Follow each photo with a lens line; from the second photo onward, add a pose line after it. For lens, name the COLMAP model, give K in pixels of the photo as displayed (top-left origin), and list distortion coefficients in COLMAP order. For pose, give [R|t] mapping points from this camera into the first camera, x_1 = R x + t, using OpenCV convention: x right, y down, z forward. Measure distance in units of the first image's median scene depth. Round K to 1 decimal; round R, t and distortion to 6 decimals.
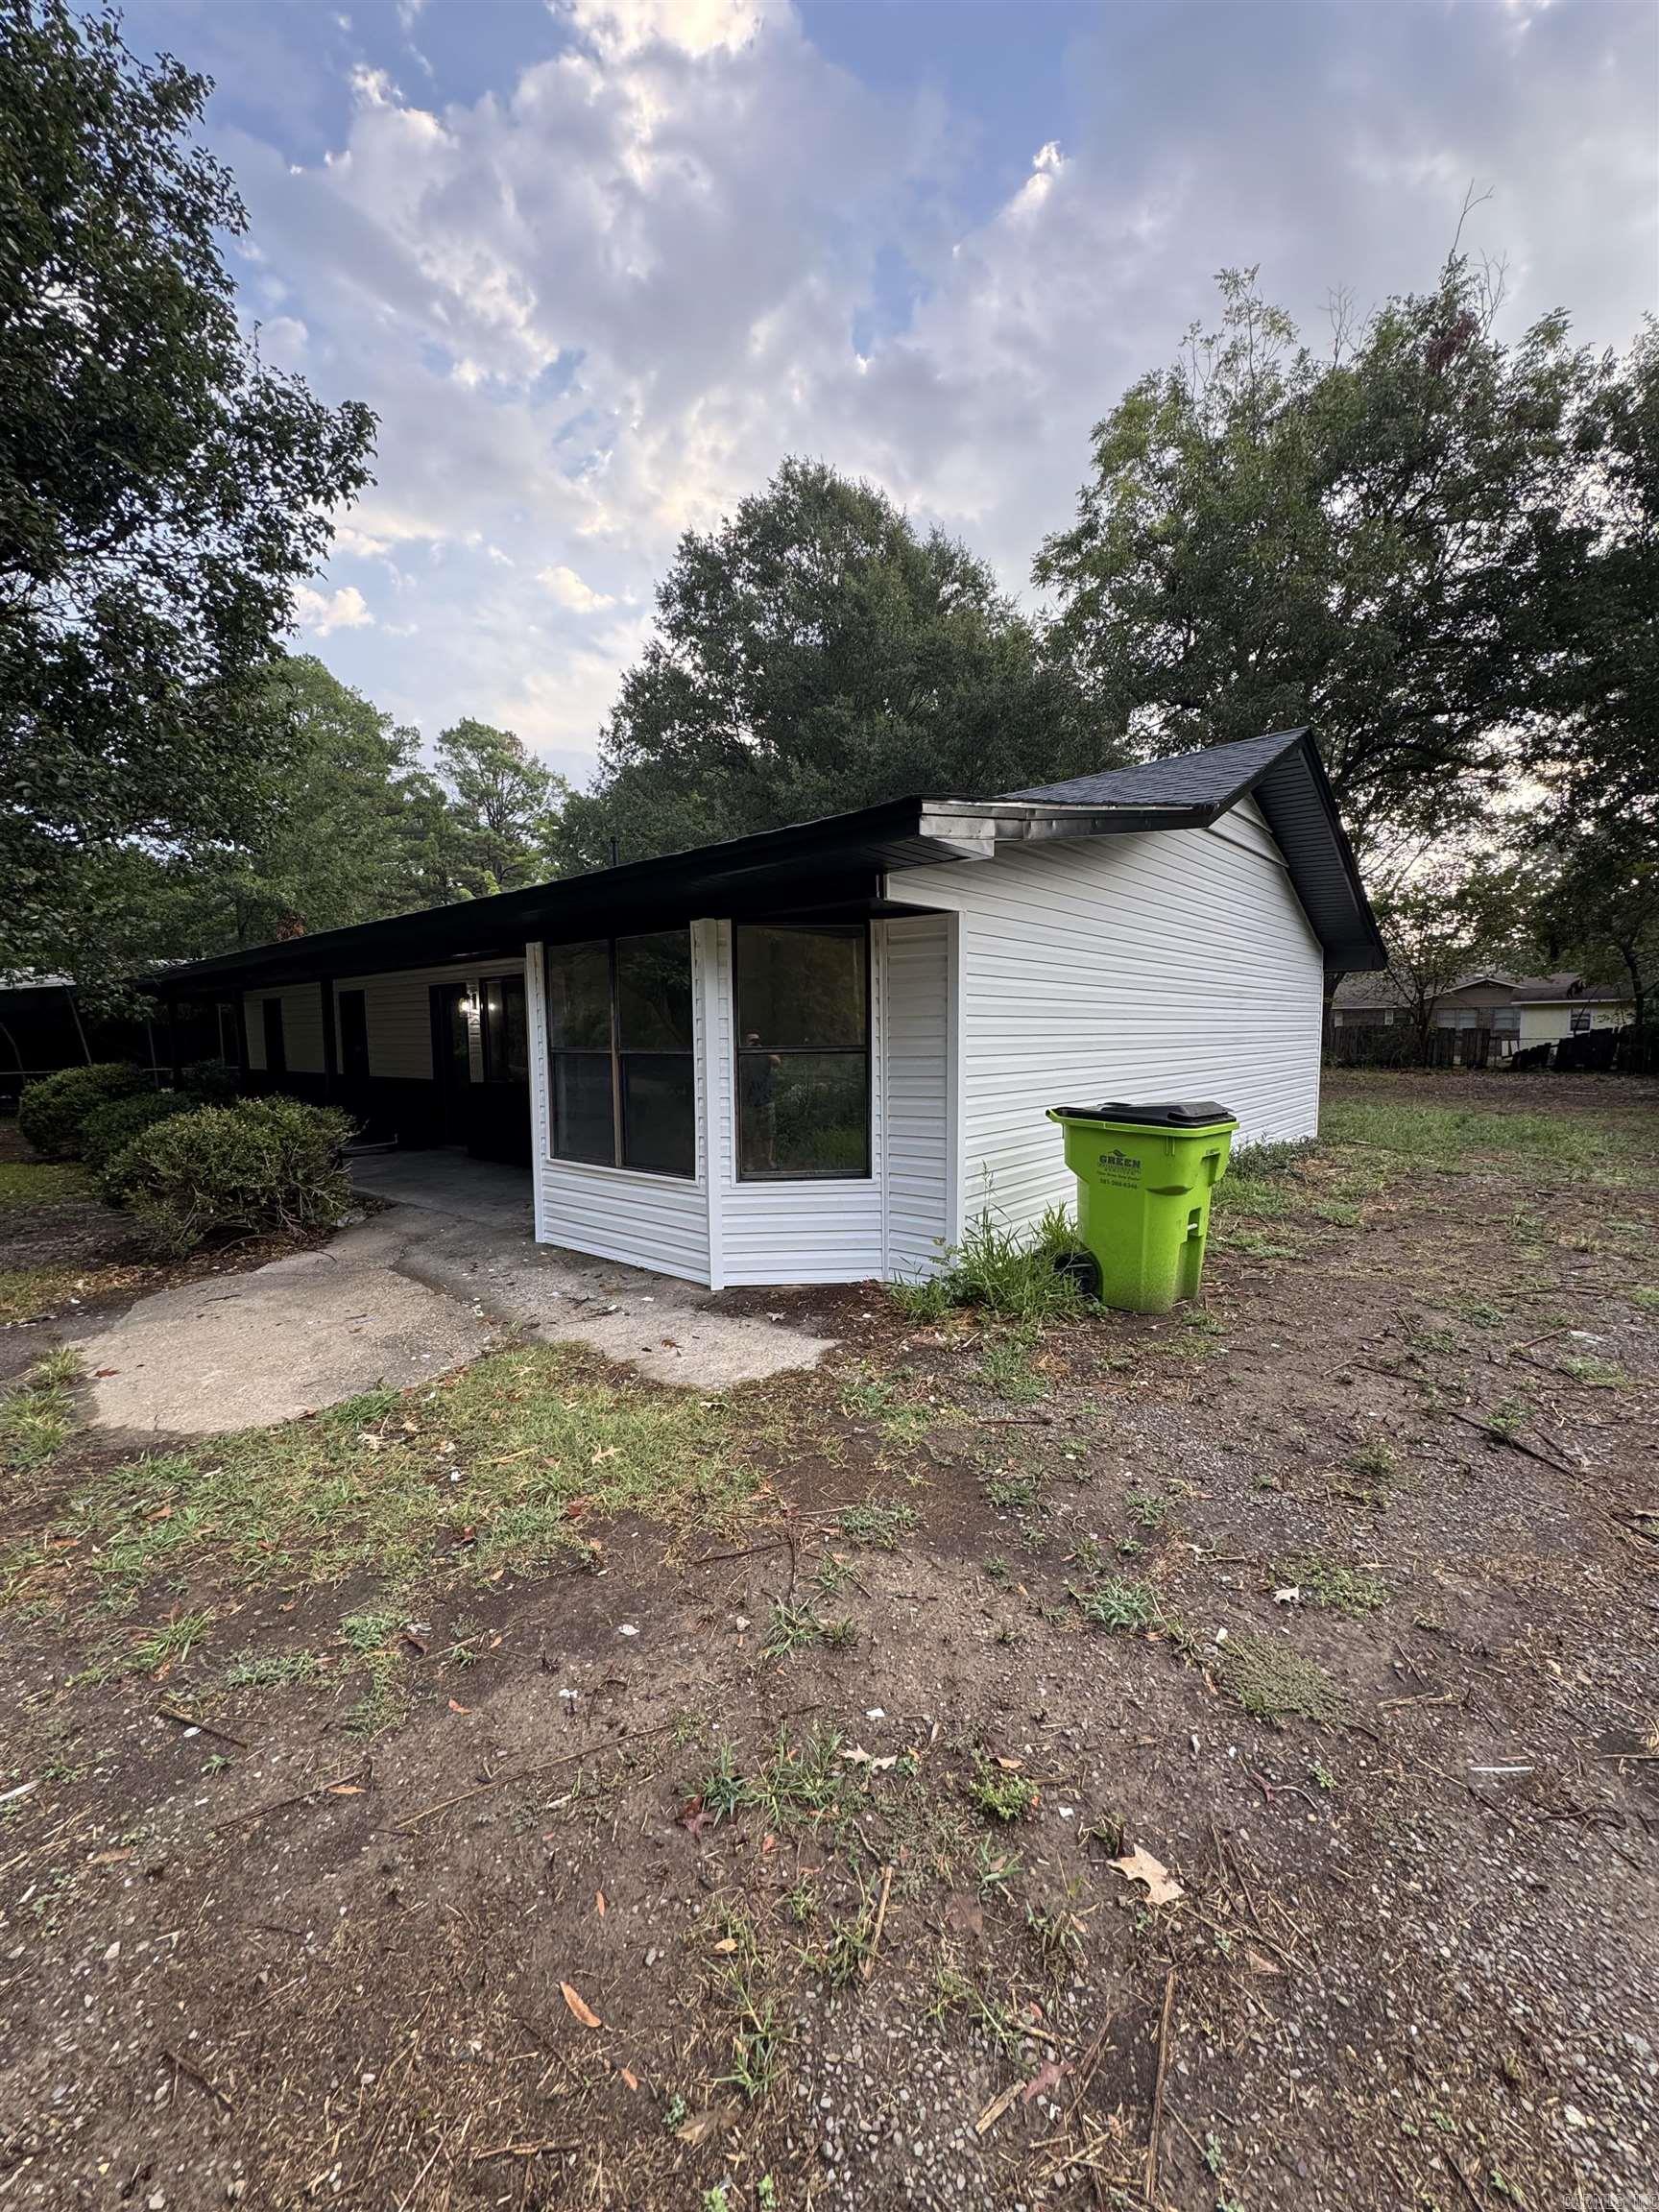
lens RADIAL K [[881.4, 0, 833.3], [0, 881.4, 1104.6], [0, 0, 1]] dist [-0.004053, 0.000173]
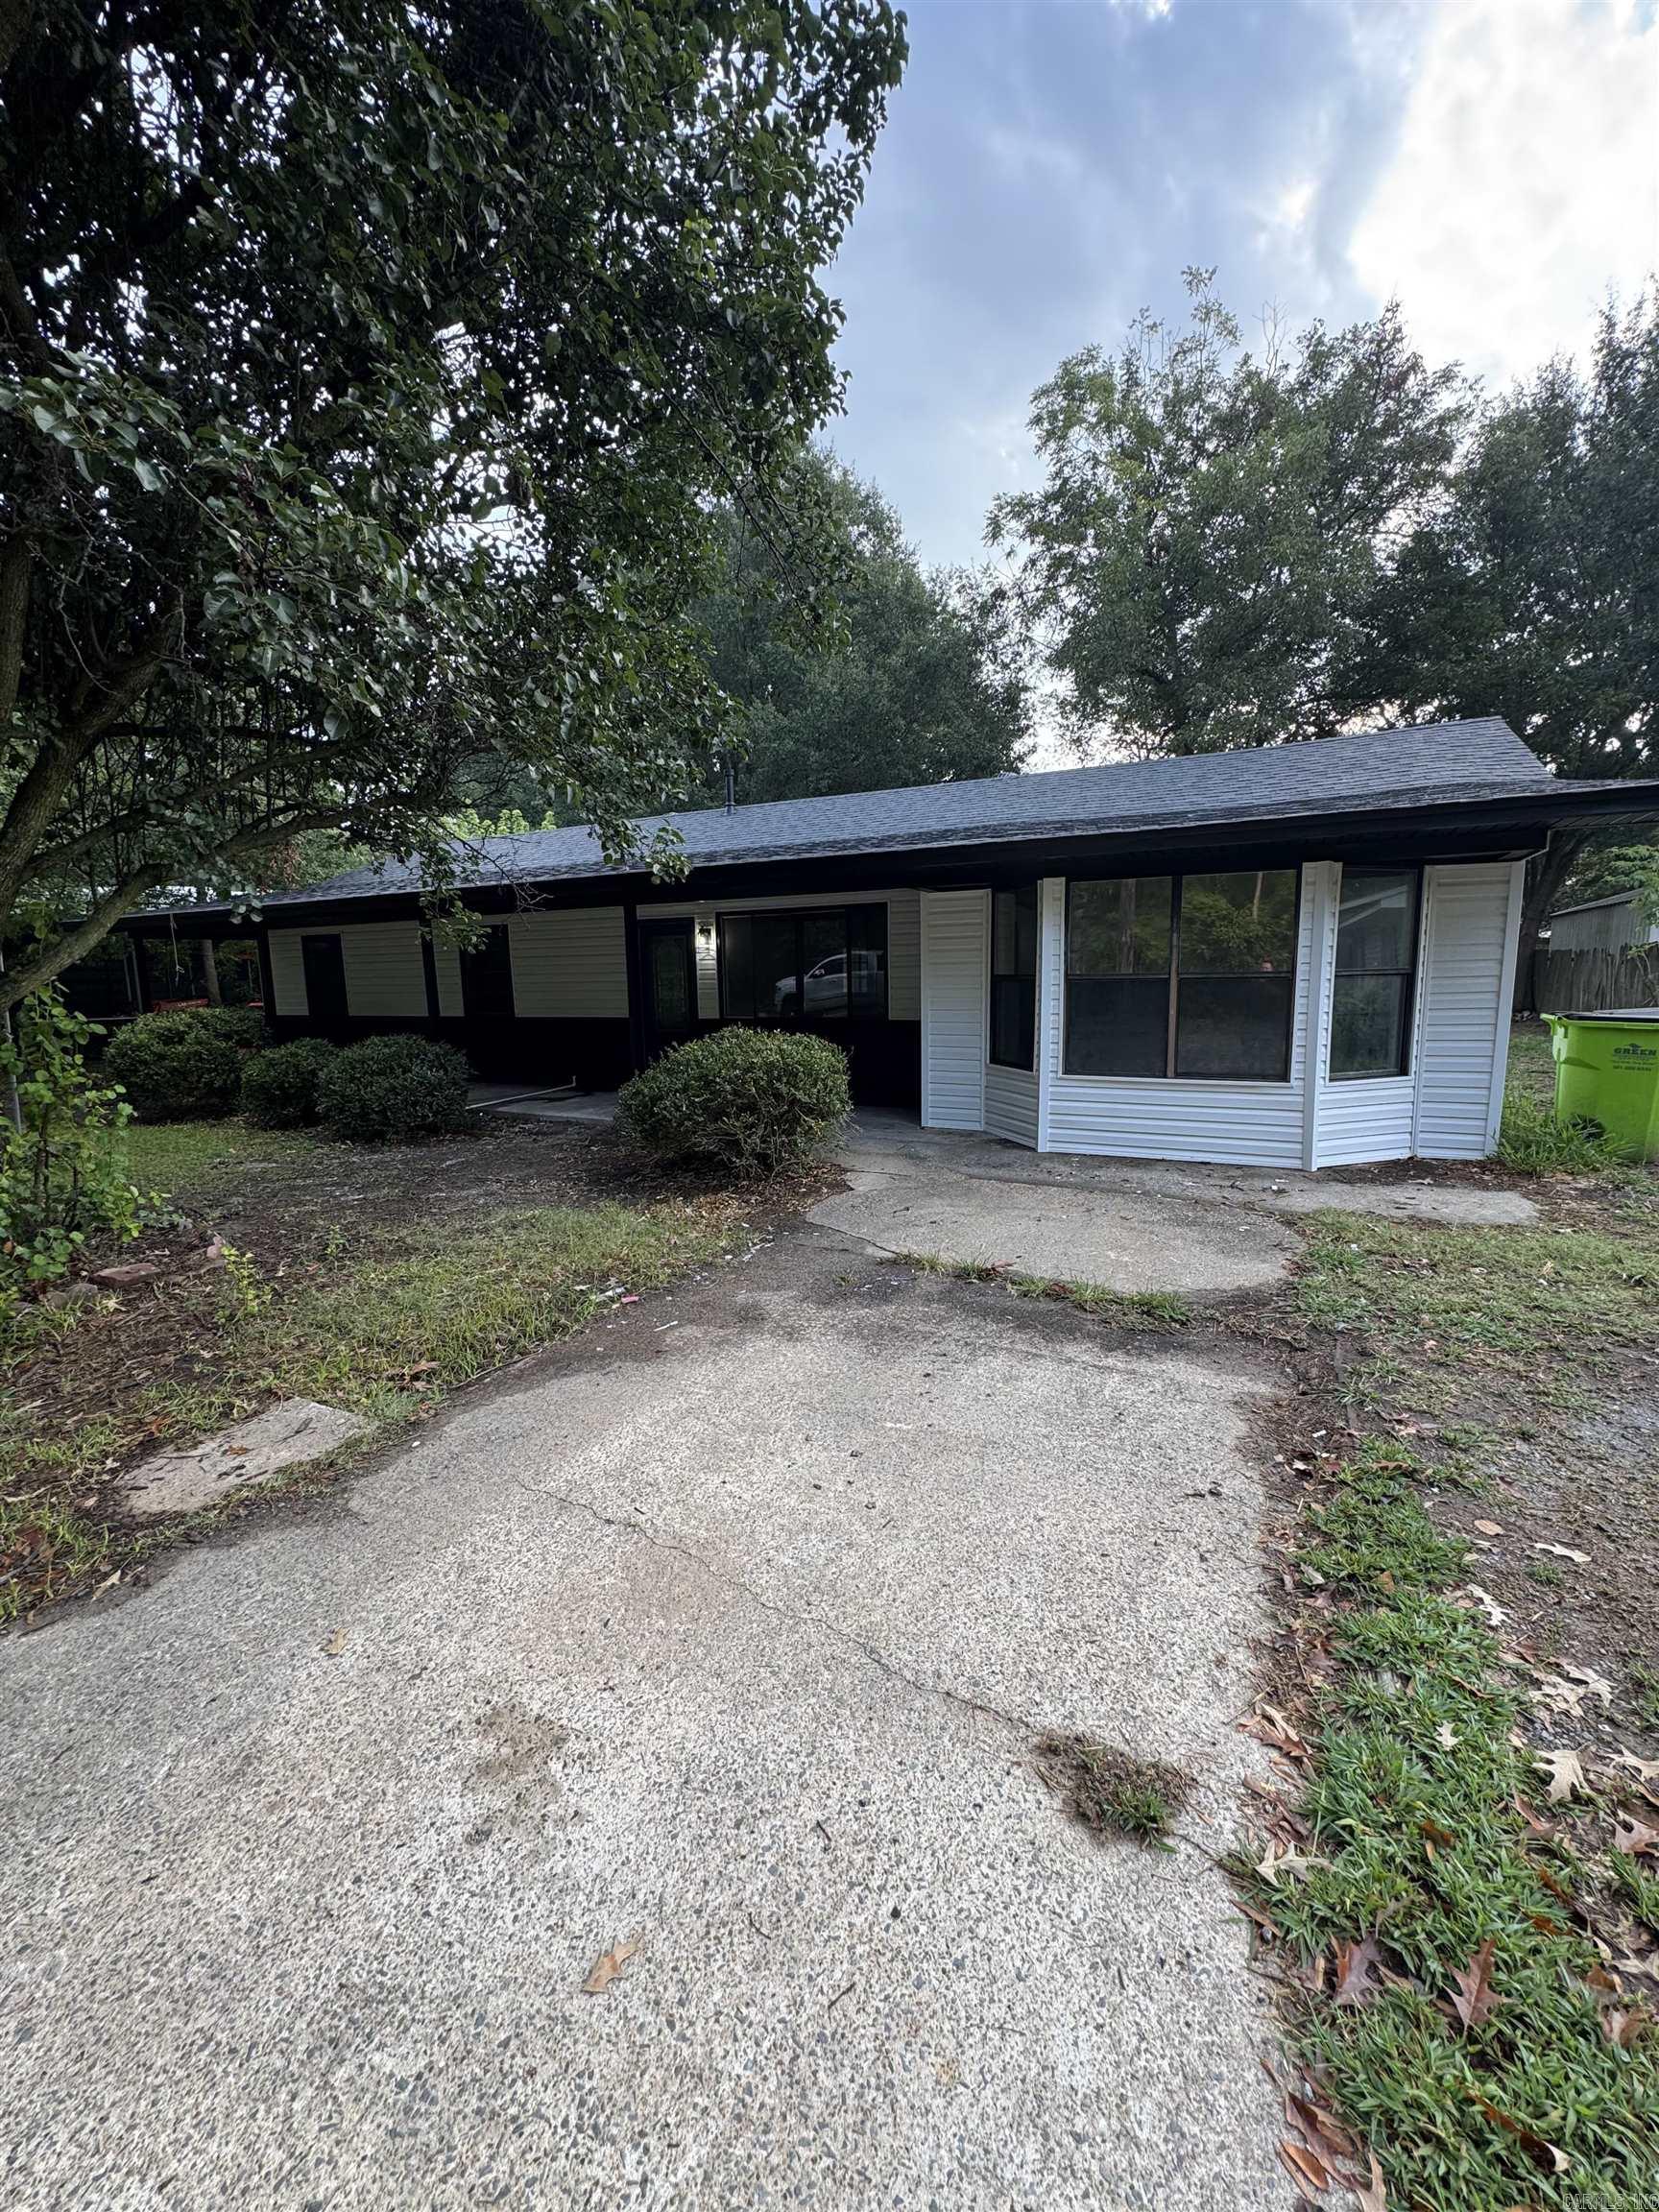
lens RADIAL K [[881.4, 0, 833.3], [0, 881.4, 1104.6], [0, 0, 1]] dist [-0.004053, 0.000173]
pose [[0.968317, -0.040827, 0.246363, -1.021616], [0.025890, 0.997642, 0.063569, 0.023398], [-0.248377, -0.055177, 0.967091, -0.003503]]
